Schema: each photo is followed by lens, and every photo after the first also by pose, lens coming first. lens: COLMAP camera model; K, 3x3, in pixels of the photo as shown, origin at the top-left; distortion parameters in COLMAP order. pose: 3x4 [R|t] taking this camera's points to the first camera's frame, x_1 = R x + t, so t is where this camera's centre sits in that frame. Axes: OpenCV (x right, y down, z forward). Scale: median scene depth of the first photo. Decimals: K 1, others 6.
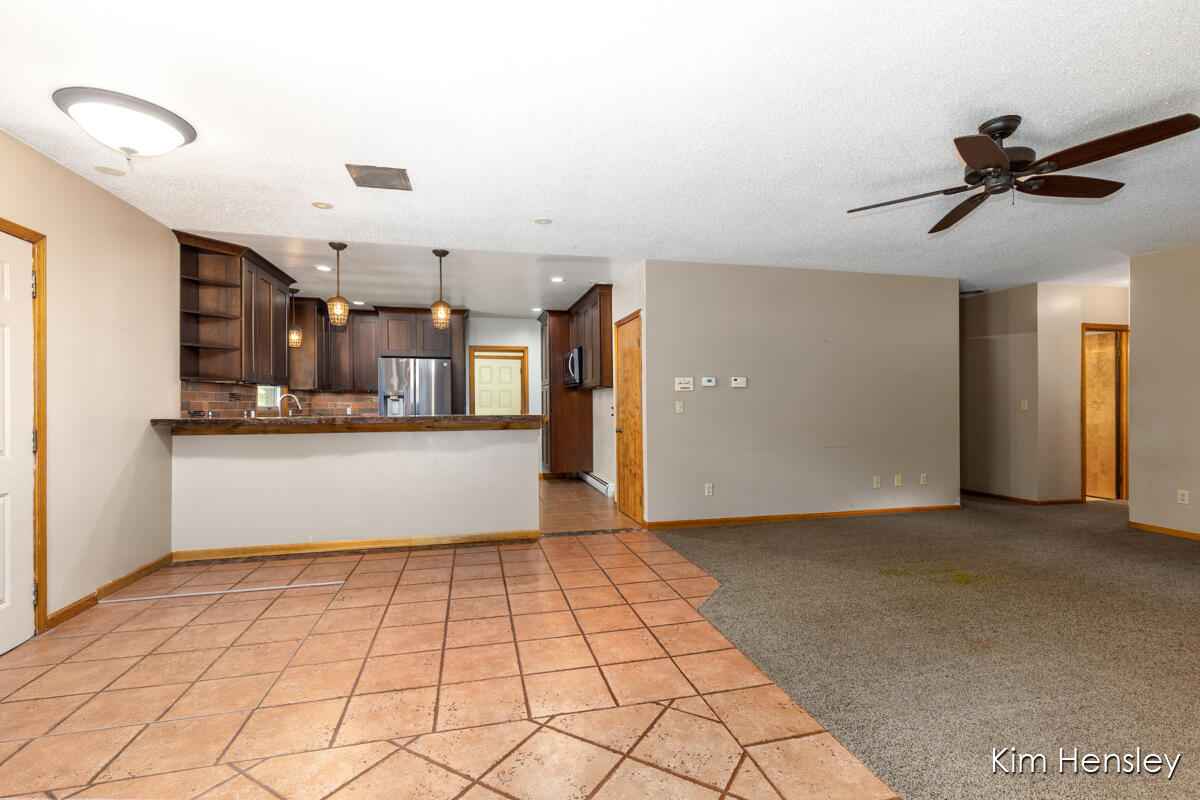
lens RADIAL K [[543.1, 0, 608.6], [0, 543.1, 403.6], [0, 0, 1]] dist [0.010370, -0.002634]
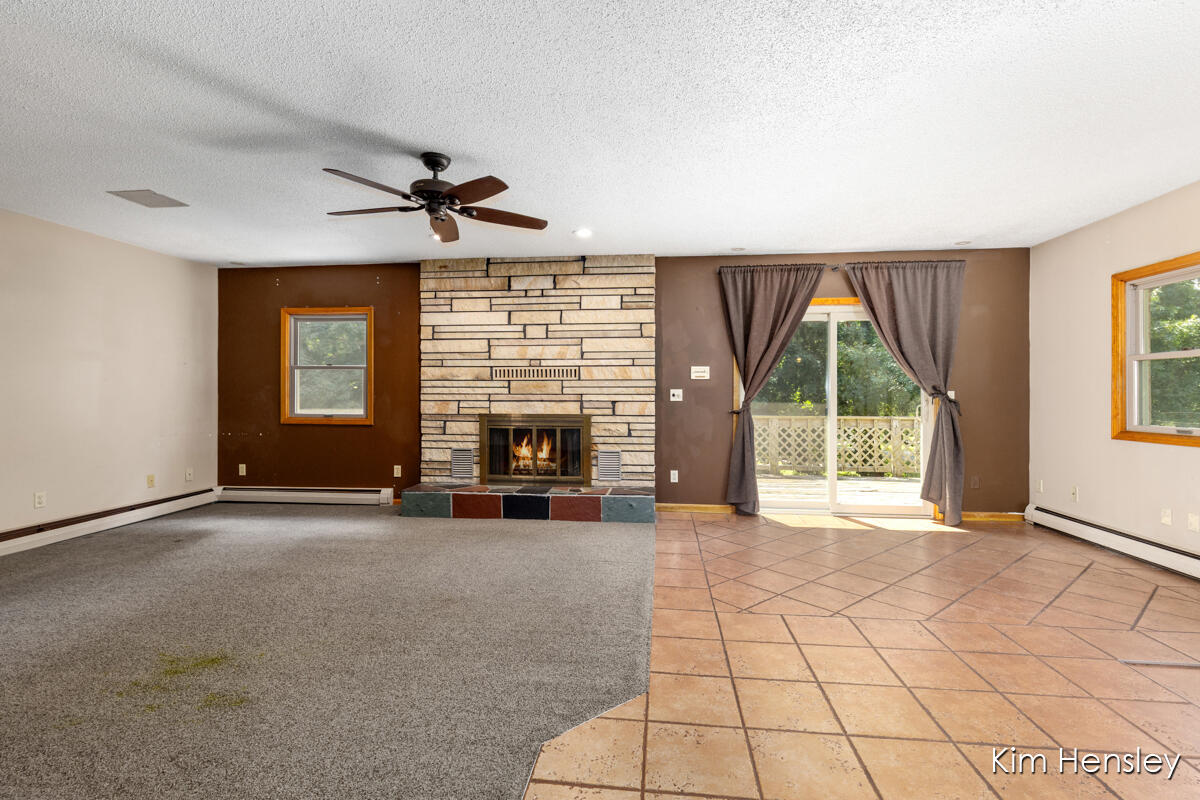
lens RADIAL K [[543.1, 0, 602.0], [0, 543.1, 394.4], [0, 0, 1]] dist [0.010370, -0.002634]
pose [[-0.937220, 0.003190, 0.348724, -0.021197], [0.002300, 0.999993, -0.002965, 0.003473], [-0.348731, -0.001977, -0.937221, 1.302508]]
